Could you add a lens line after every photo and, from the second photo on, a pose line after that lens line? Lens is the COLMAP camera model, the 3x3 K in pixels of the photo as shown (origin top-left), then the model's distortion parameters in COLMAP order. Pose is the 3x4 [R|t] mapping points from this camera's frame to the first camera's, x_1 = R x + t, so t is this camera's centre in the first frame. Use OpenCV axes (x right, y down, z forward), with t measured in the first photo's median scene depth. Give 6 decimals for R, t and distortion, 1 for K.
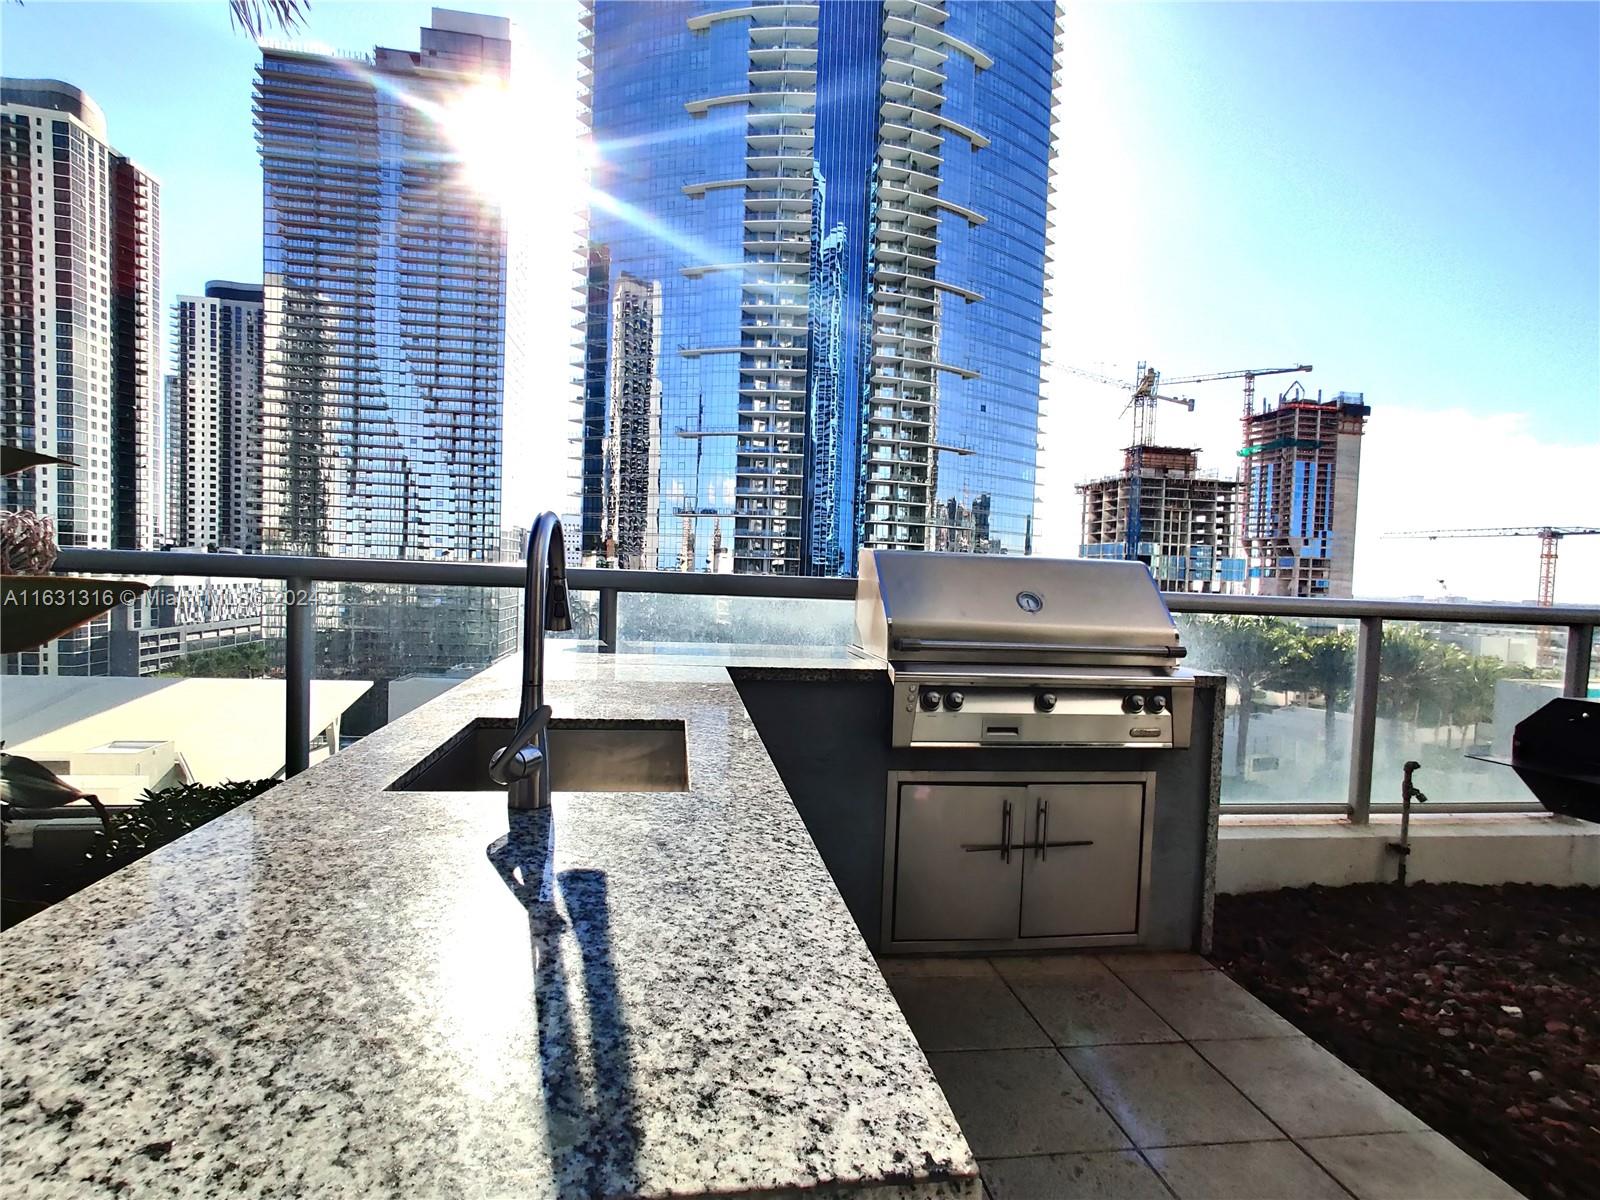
lens RADIAL K [[796.6, 0, 806.1], [0, 796.6, 603.7], [0, 0, 1]] dist [-0.010274, 0.012544]
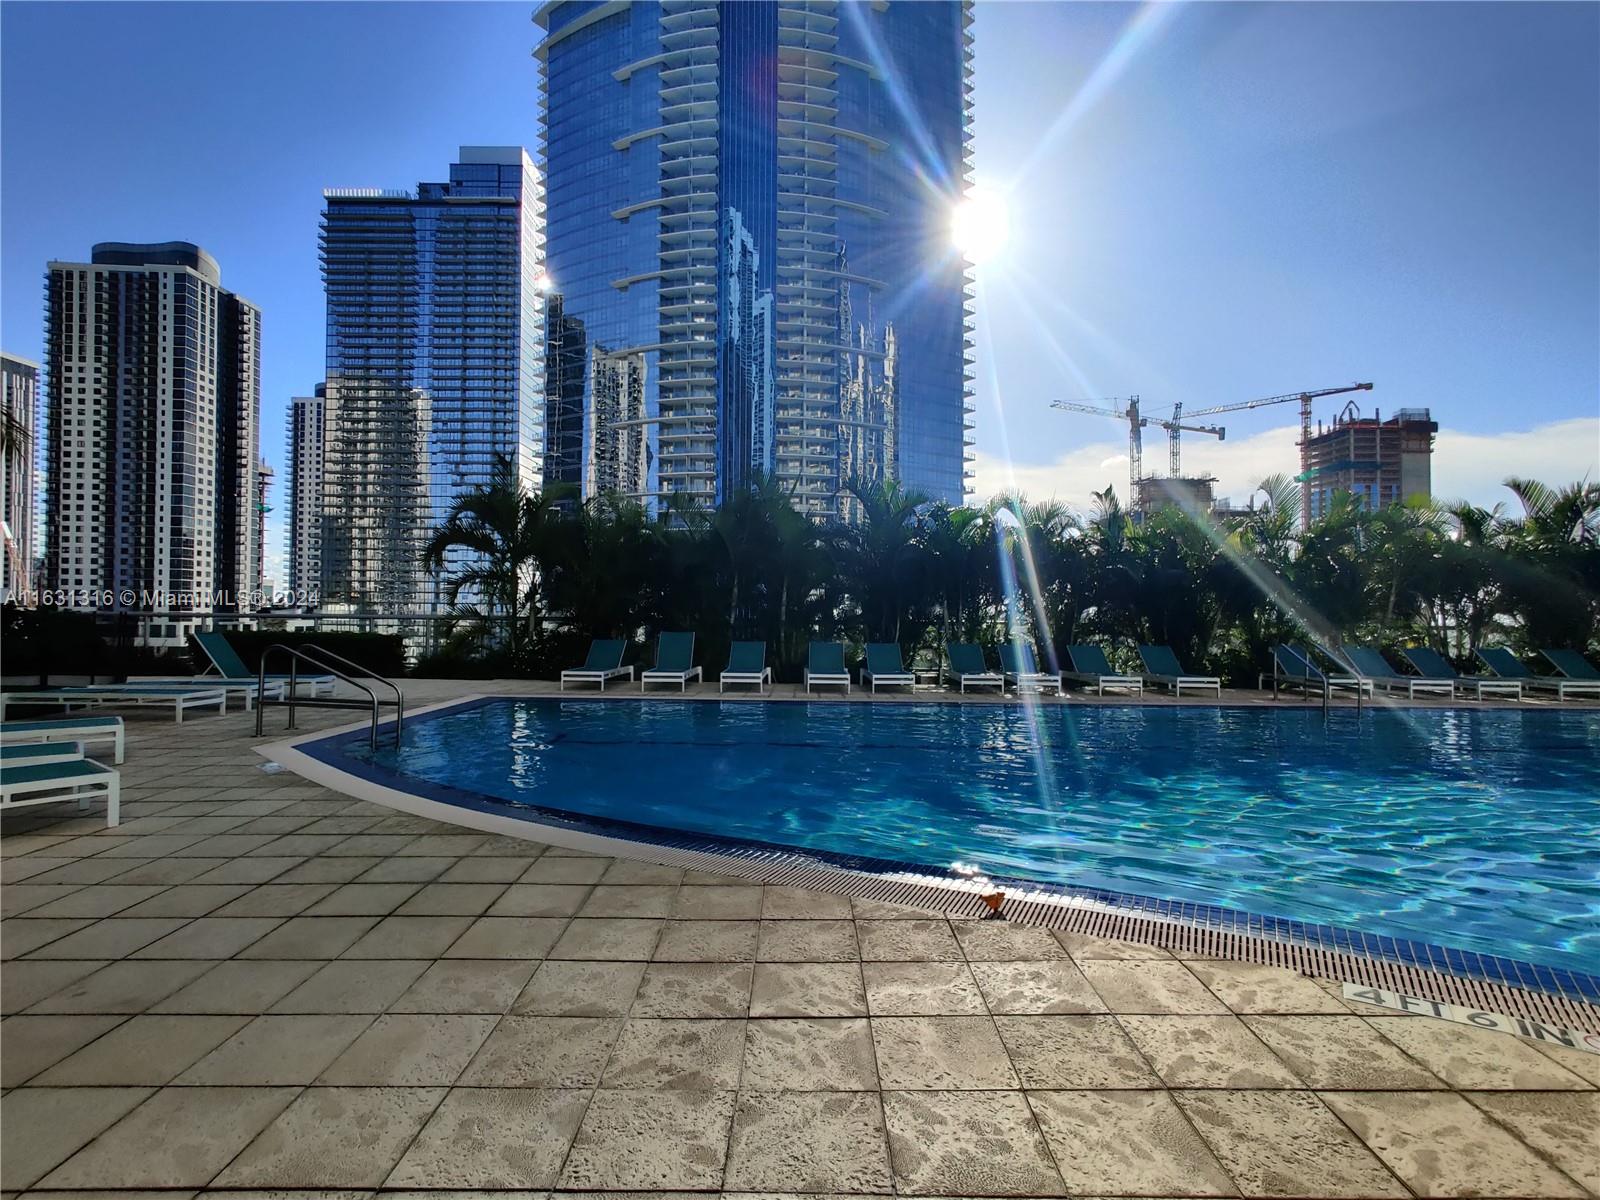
lens RADIAL K [[796.6, 0, 803.0], [0, 796.6, 598.9], [0, 0, 1]] dist [-0.010274, 0.012544]
pose [[0.987633, -0.031719, -0.153541, 0.188078], [0.021676, 0.997541, -0.066643, 0.008222], [0.155277, 0.062491, 0.985892, -0.038880]]
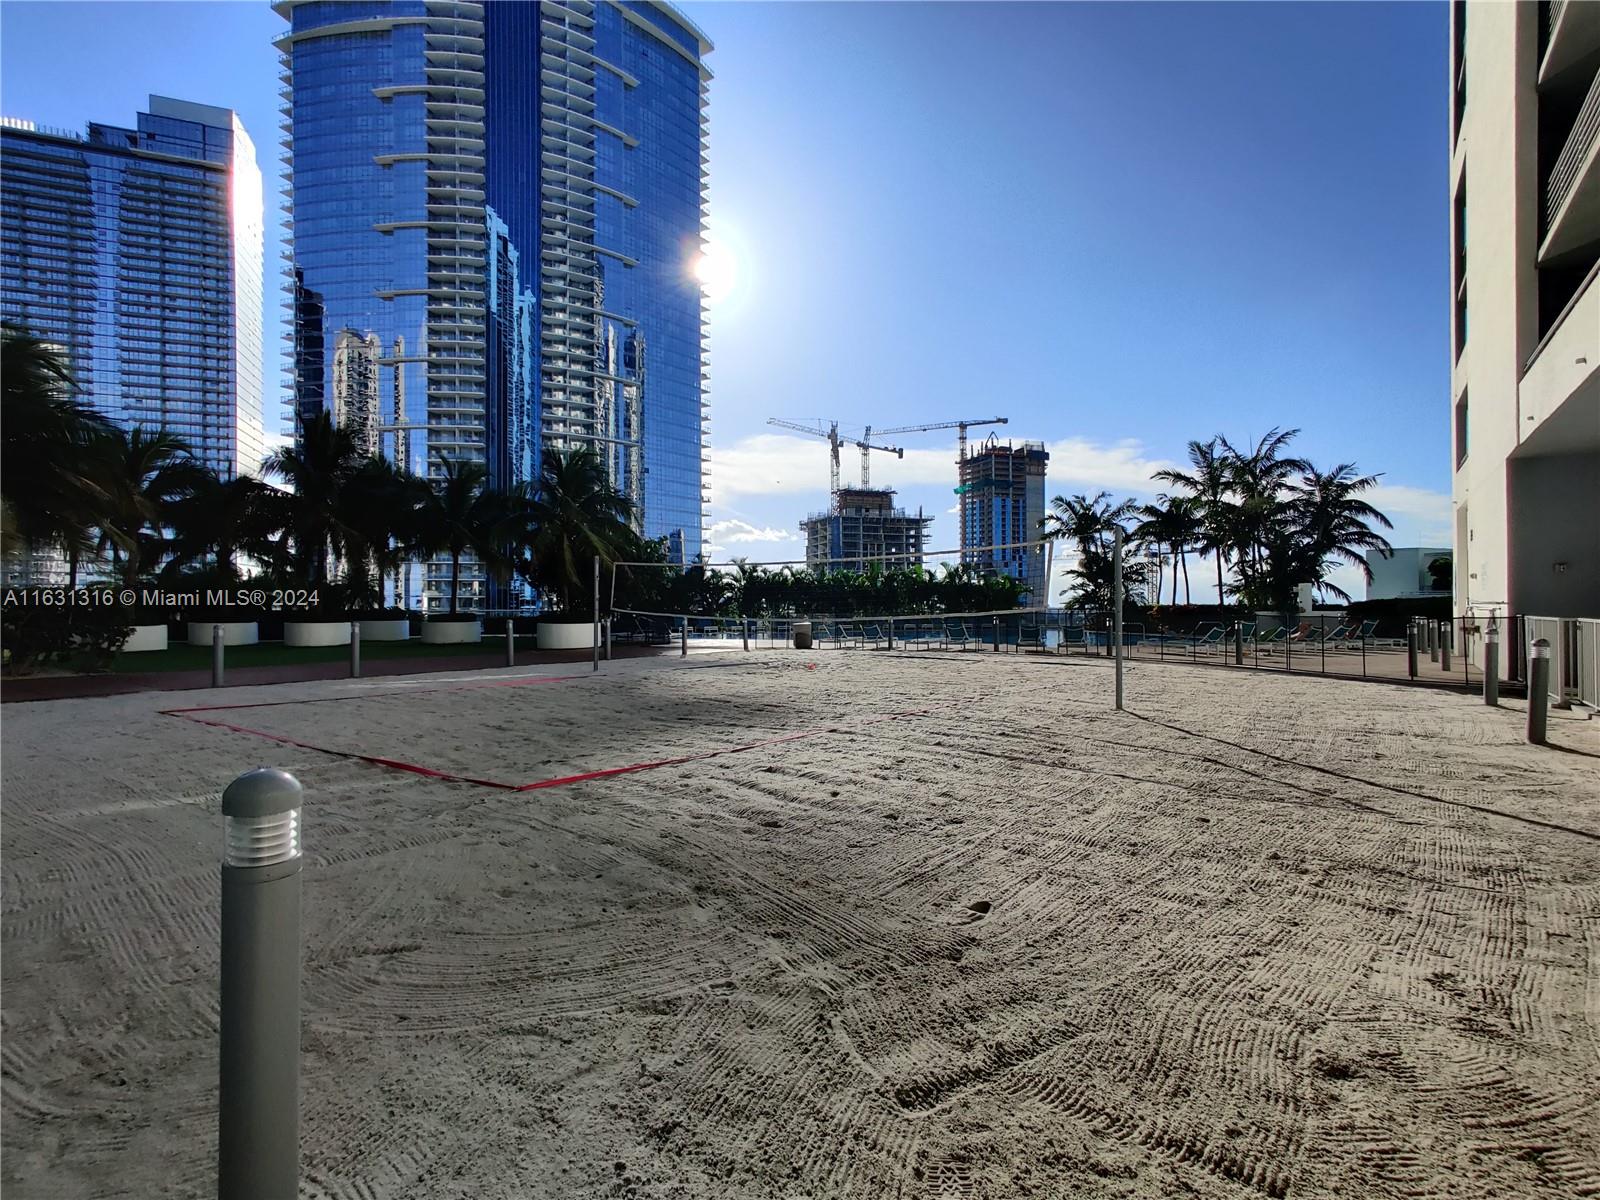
lens RADIAL K [[796.6, 0, 803.5], [0, 796.6, 602.0], [0, 0, 1]] dist [-0.010274, 0.012544]
pose [[0.979603, -0.037497, 0.197415, 0.153305], [0.045431, 0.998325, -0.035814, 0.012749], [-0.195742, 0.044052, 0.979666, -0.194502]]
